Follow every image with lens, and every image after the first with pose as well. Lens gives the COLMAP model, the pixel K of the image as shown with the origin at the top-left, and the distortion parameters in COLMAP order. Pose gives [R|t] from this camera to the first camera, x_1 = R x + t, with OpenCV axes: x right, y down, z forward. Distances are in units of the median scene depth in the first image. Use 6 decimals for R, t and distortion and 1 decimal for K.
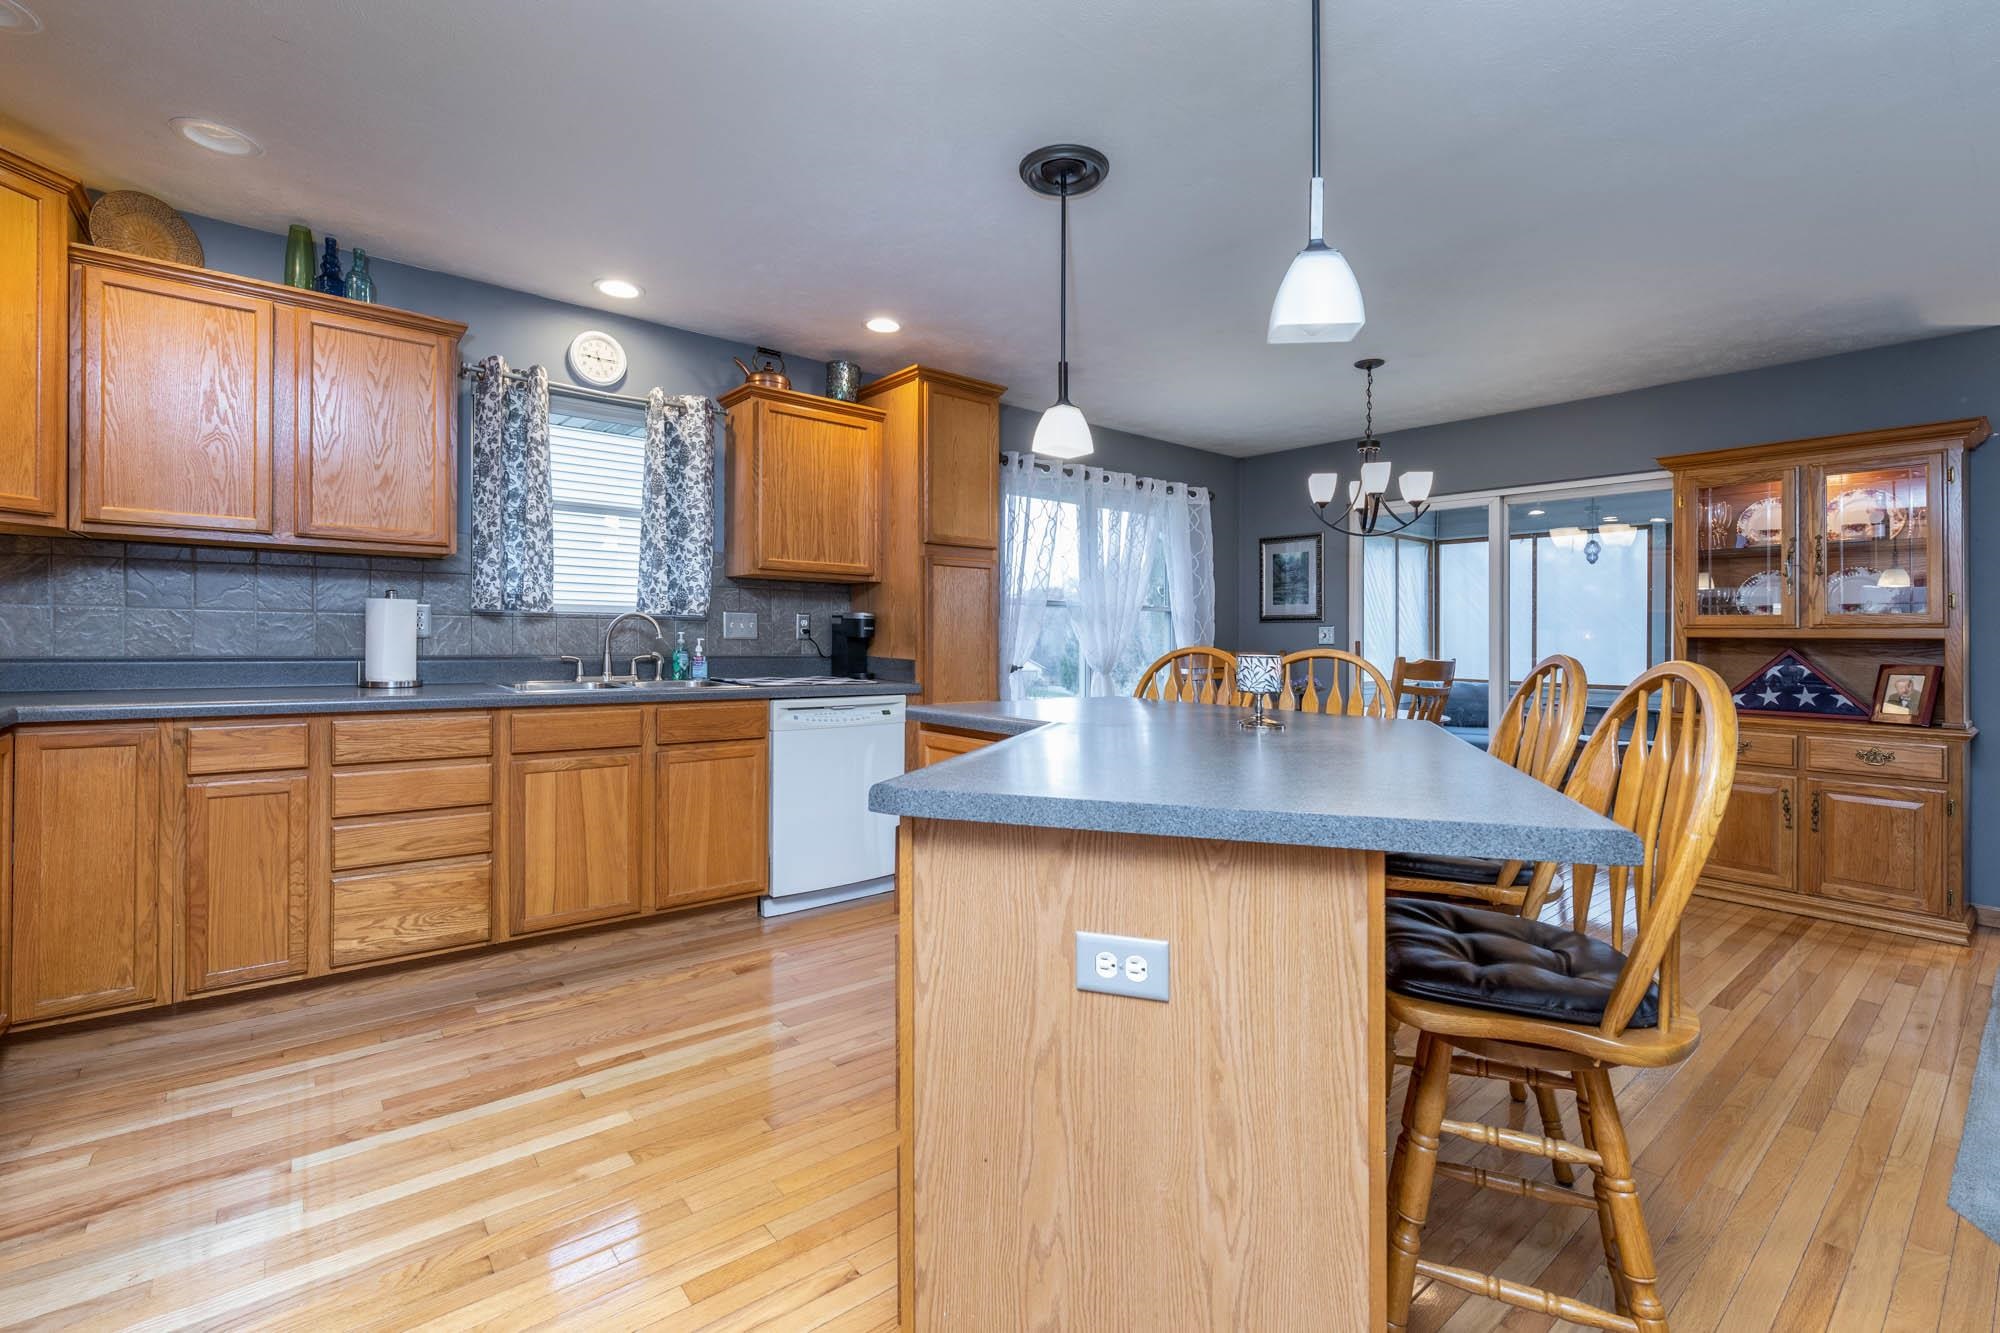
lens RADIAL K [[882.2, 0, 1002.4], [0, 882.2, 643.0], [0, 0, 1]] dist [-0.000575, -0.000005]
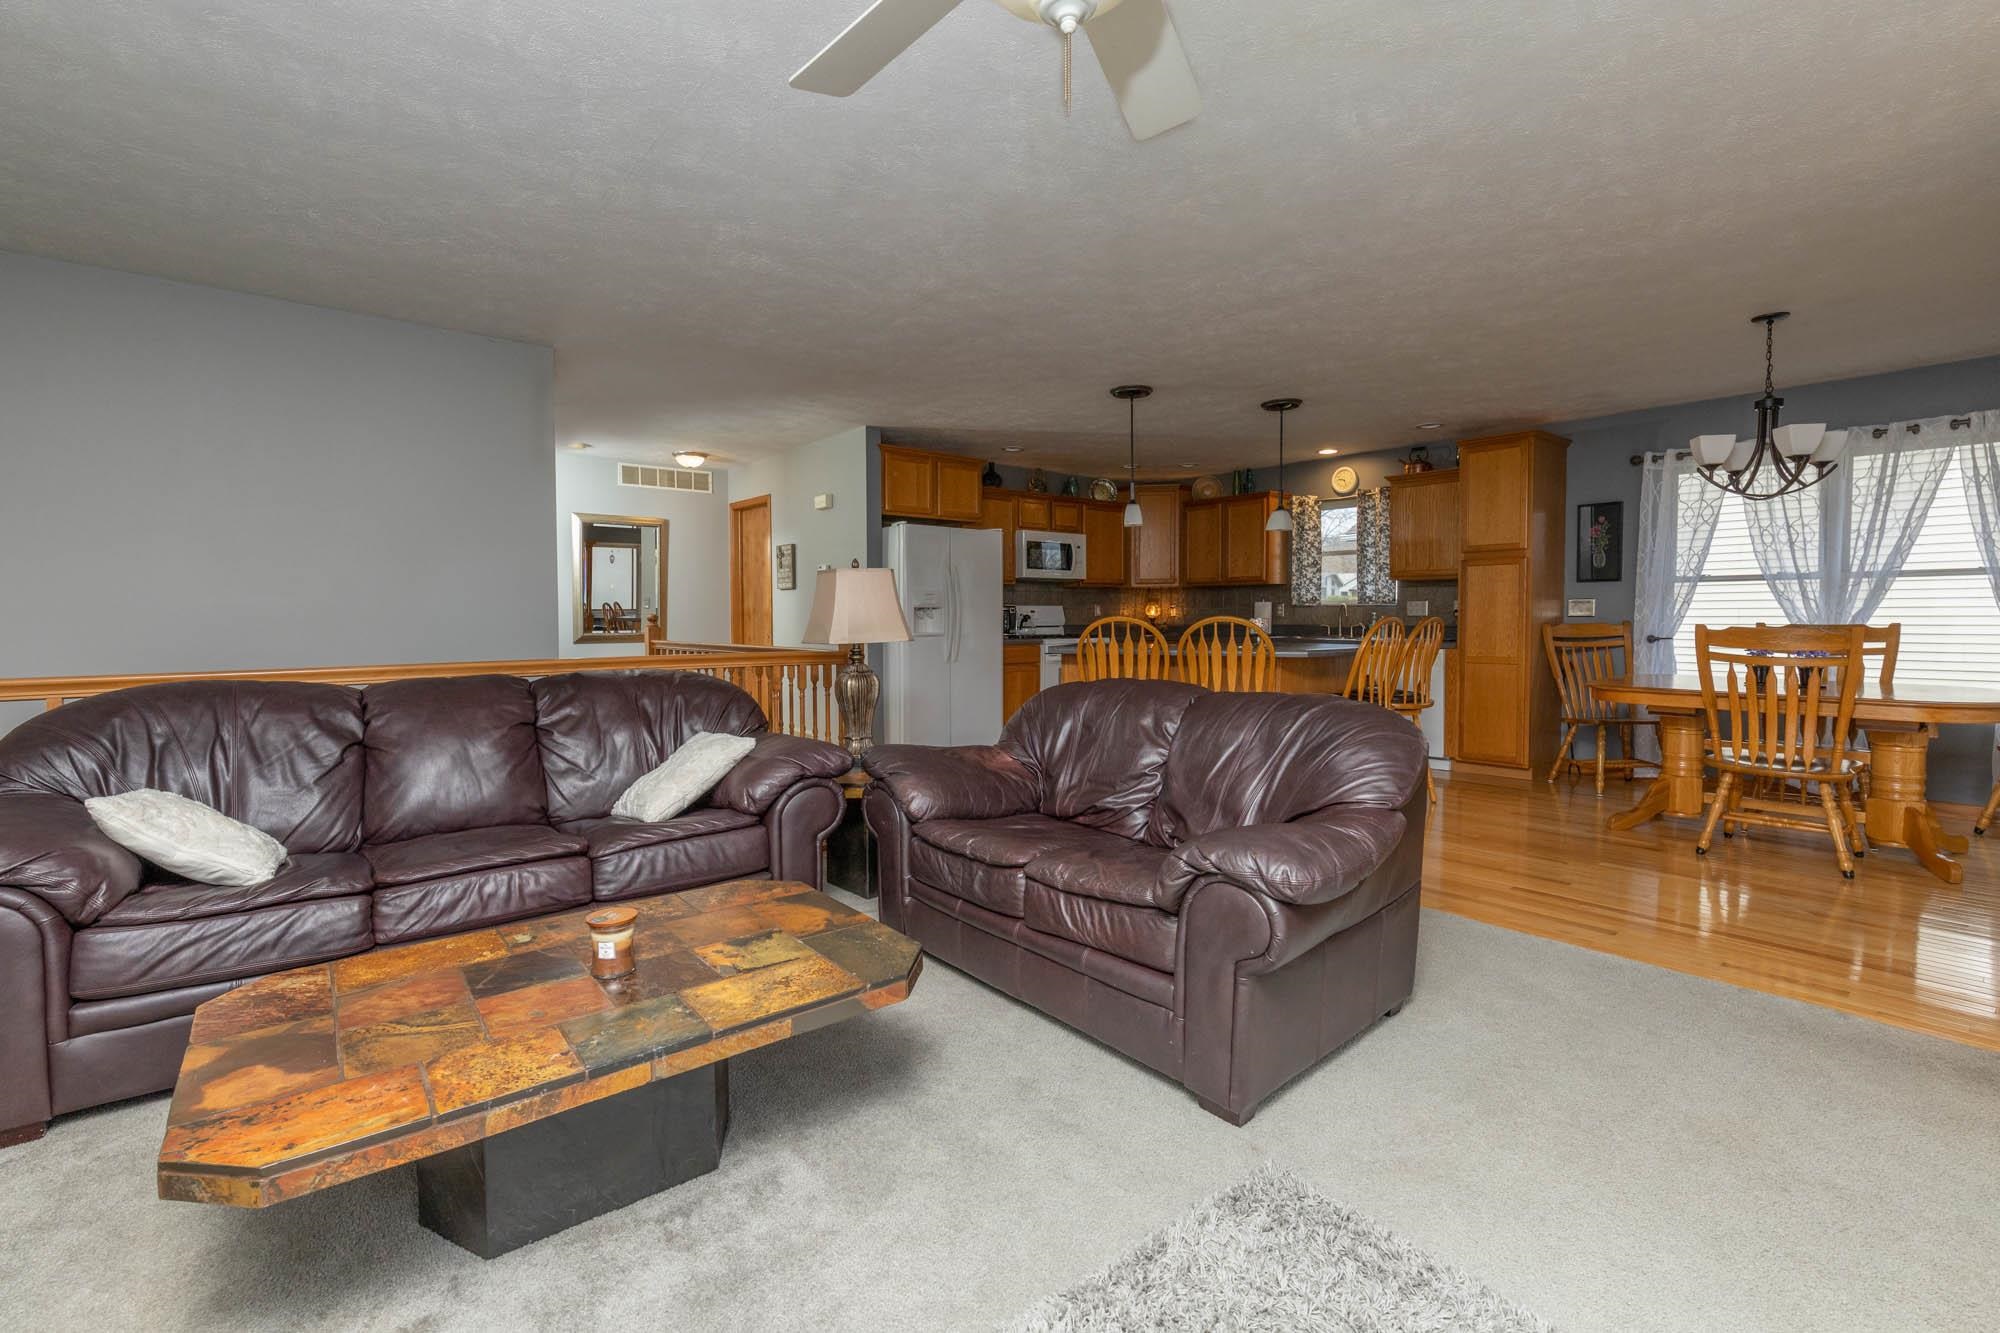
lens RADIAL K [[882.2, 0, 1002.4], [0, 882.2, 643.0], [0, 0, 1]] dist [-0.000575, -0.000005]
pose [[-0.017353, 0.024712, -0.999544, 1.682470], [0.004086, 0.999688, 0.024645, 0.003552], [0.999841, -0.003657, -0.017449, 0.246557]]
